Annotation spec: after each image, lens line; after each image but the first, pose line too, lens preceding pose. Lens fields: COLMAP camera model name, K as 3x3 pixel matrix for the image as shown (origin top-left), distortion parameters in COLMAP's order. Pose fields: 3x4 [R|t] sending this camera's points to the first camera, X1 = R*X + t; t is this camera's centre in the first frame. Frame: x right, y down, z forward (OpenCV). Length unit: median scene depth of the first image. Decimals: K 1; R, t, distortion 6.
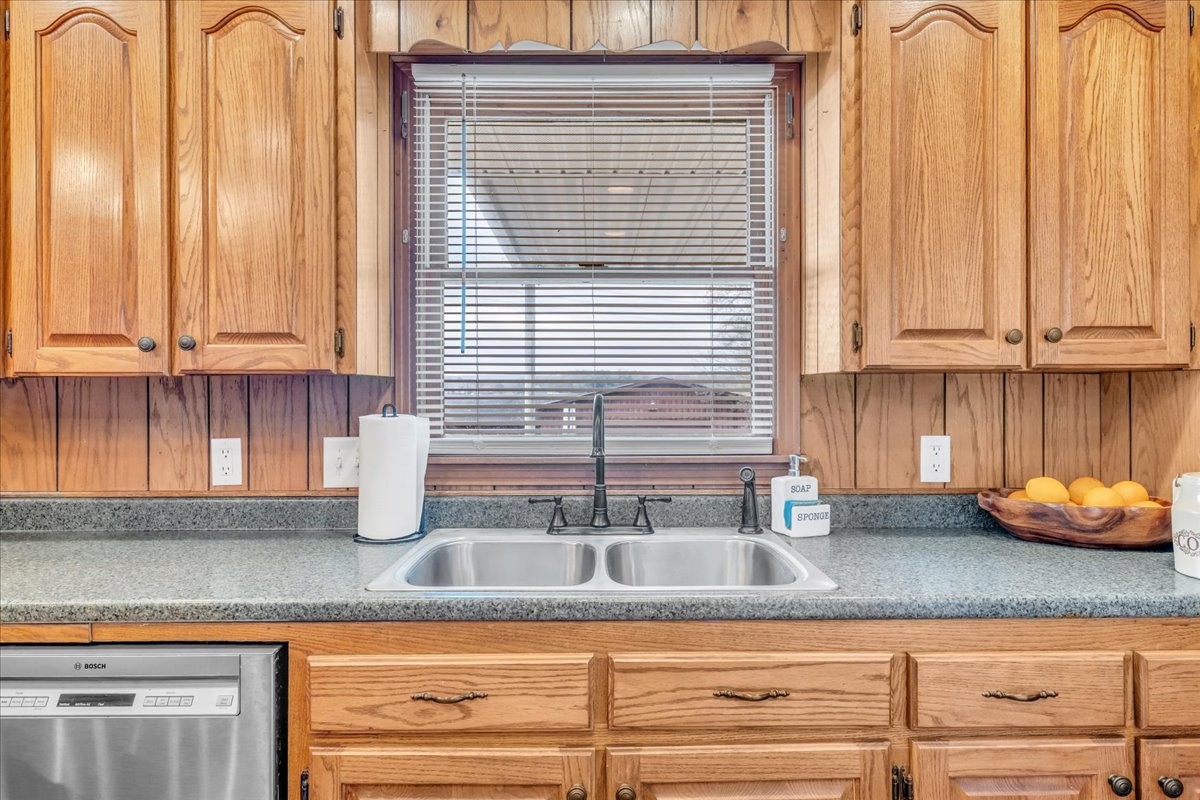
lens RADIAL K [[714.2, 0, 602.7], [0, 714.2, 389.0], [0, 0, 1]] dist [-0.002740, 0.001490]
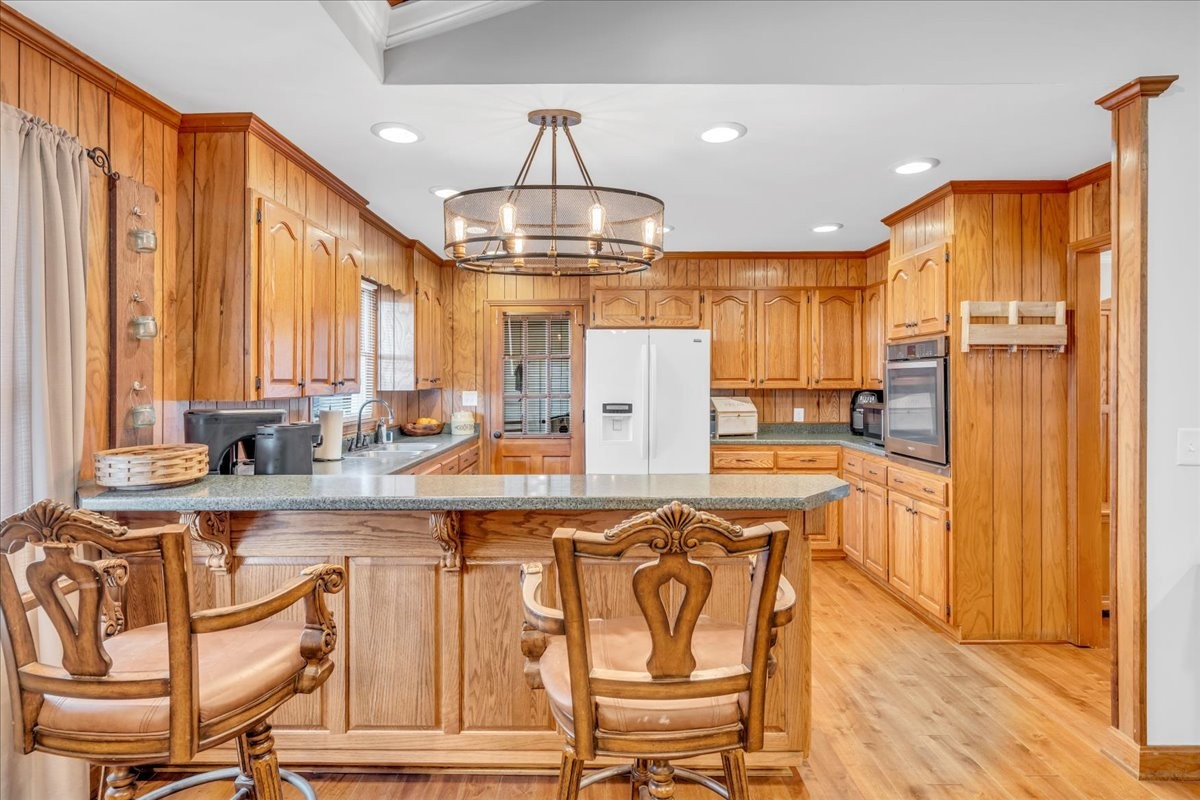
lens RADIAL K [[619.7, 0, 603.3], [0, 619.7, 382.0], [0, 0, 1]] dist [0.002895, 0.001040]
pose [[0.007540, 0.002384, 0.999969, -2.456567], [0.000124, 0.999997, -0.002385, -0.053238], [-0.999972, 0.000142, 0.007540, 0.046193]]
